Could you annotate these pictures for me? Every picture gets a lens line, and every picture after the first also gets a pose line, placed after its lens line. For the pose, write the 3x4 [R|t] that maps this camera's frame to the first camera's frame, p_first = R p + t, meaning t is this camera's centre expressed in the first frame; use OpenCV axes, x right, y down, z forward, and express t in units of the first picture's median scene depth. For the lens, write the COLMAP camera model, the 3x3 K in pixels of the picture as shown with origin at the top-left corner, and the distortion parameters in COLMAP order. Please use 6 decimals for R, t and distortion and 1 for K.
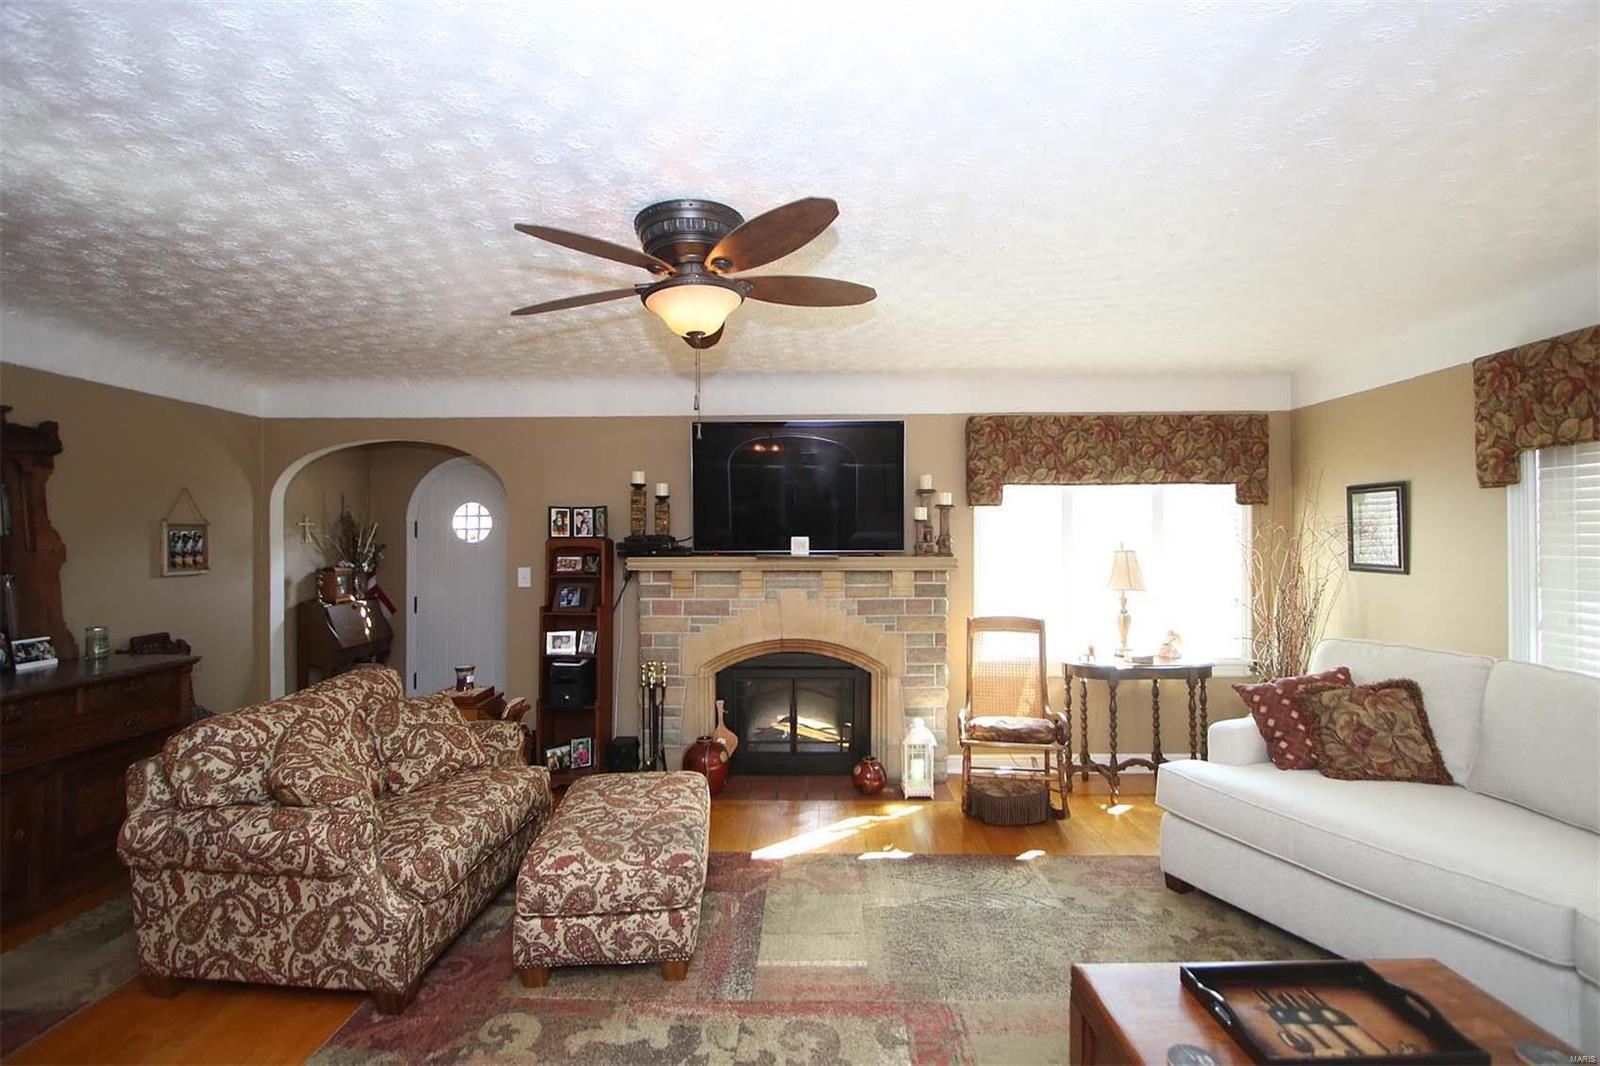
lens RADIAL K [[733.8, 0, 829.1], [0, 733.8, 532.8], [0, 0, 1]] dist [-0.004691, -0.000040]
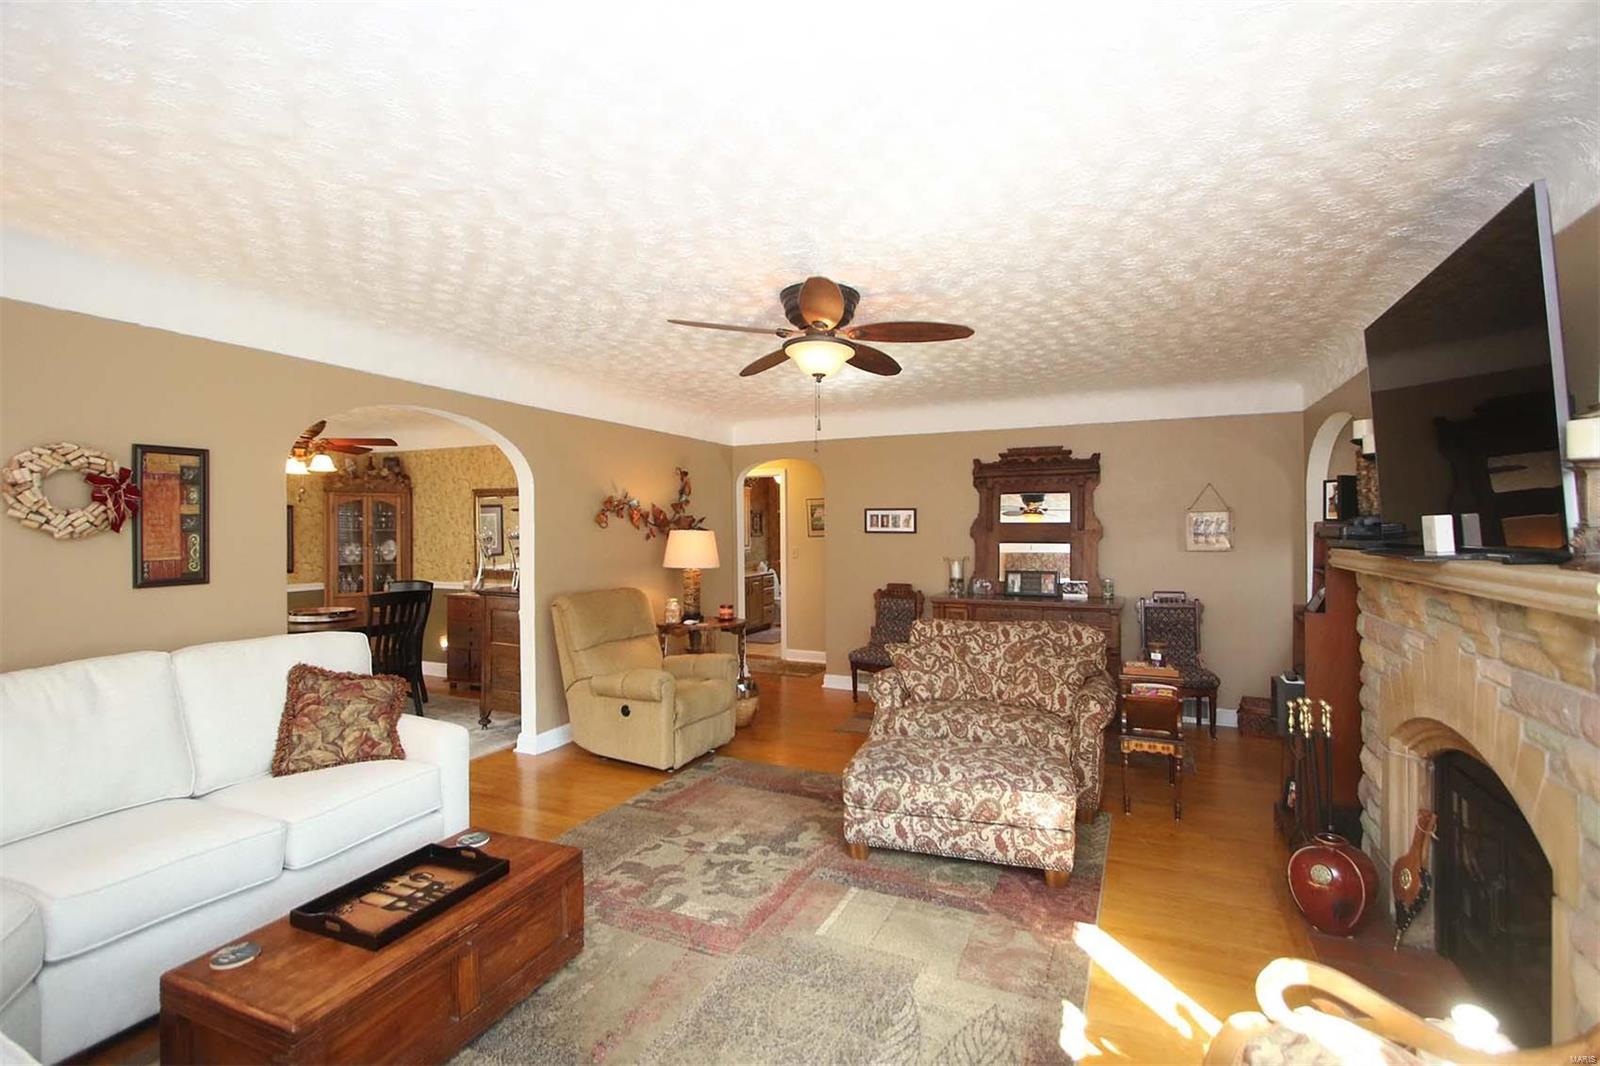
lens RADIAL K [[733.8, 0, 767.8], [0, 733.8, 534.7], [0, 0, 1]] dist [-0.004691, -0.000040]
pose [[-0.461800, 0.012094, -0.886901, 0.627071], [0.012872, 0.999893, 0.006933, 0.009446], [0.886890, -0.008215, -0.461907, 0.895206]]
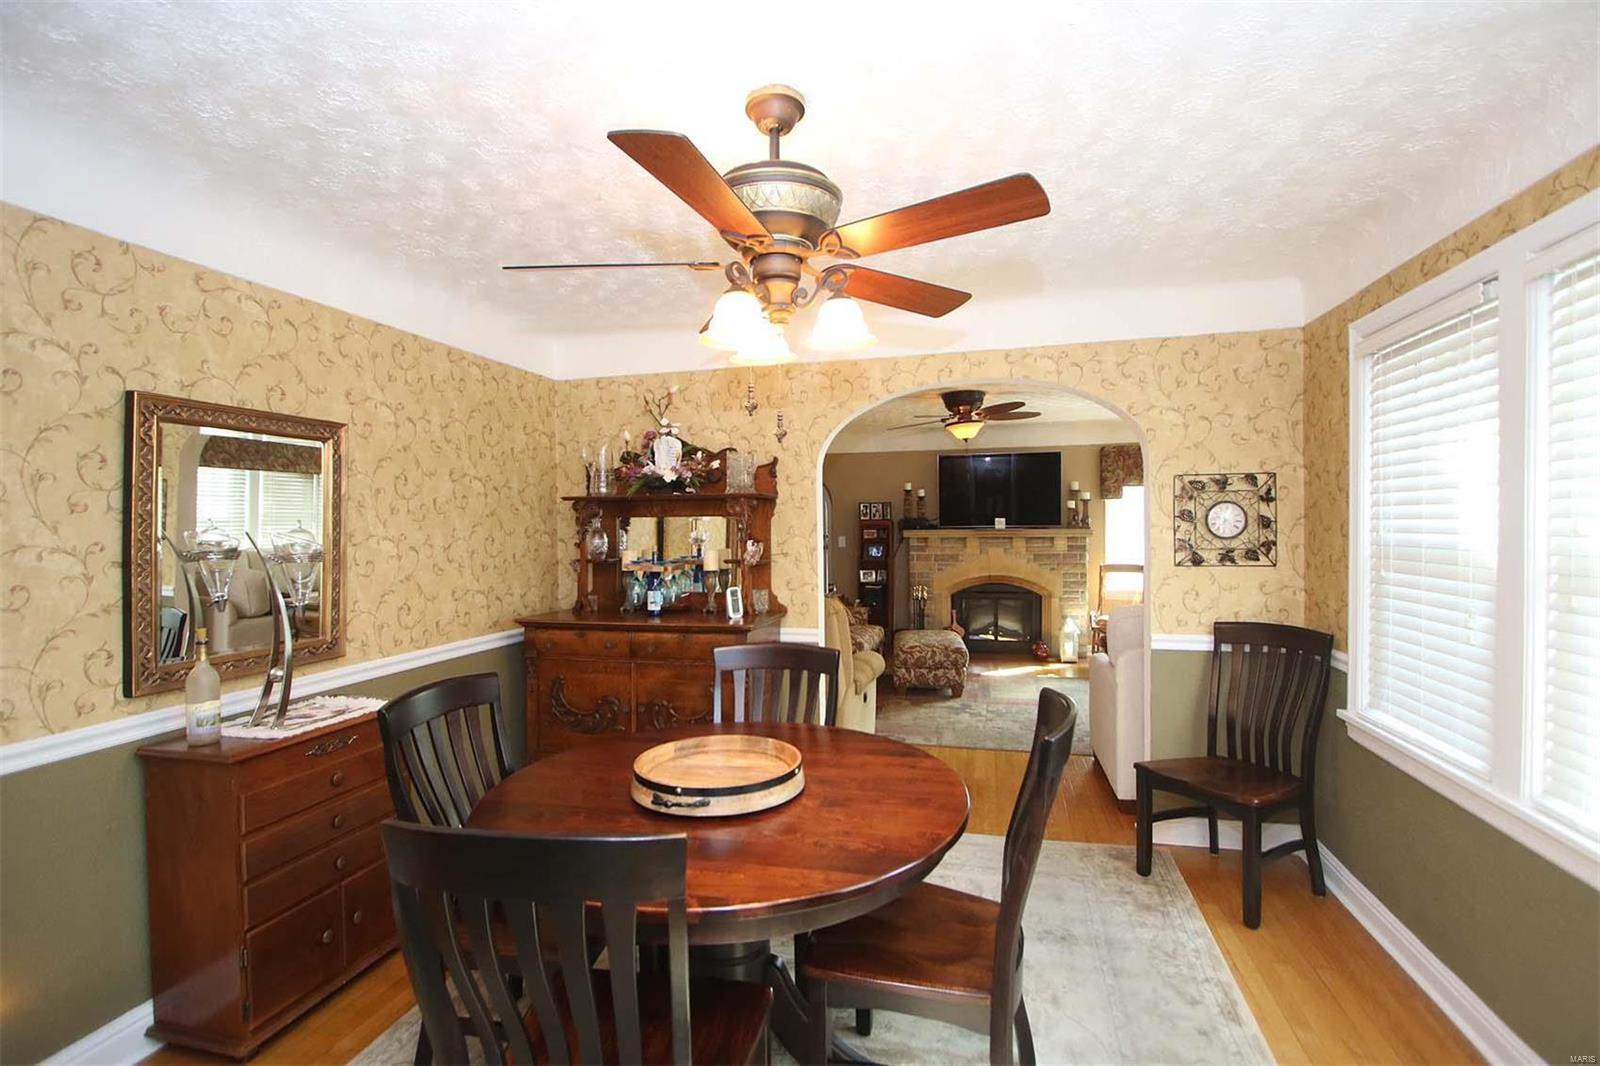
lens RADIAL K [[733.8, 0, 799.3], [0, 733.8, 526.8], [0, 0, 1]] dist [-0.004691, -0.000040]
pose [[0.963372, -0.005534, -0.268110, -0.031610], [0.011094, 0.999754, 0.019229, -0.013557], [0.267937, -0.021499, 0.963196, -0.877744]]
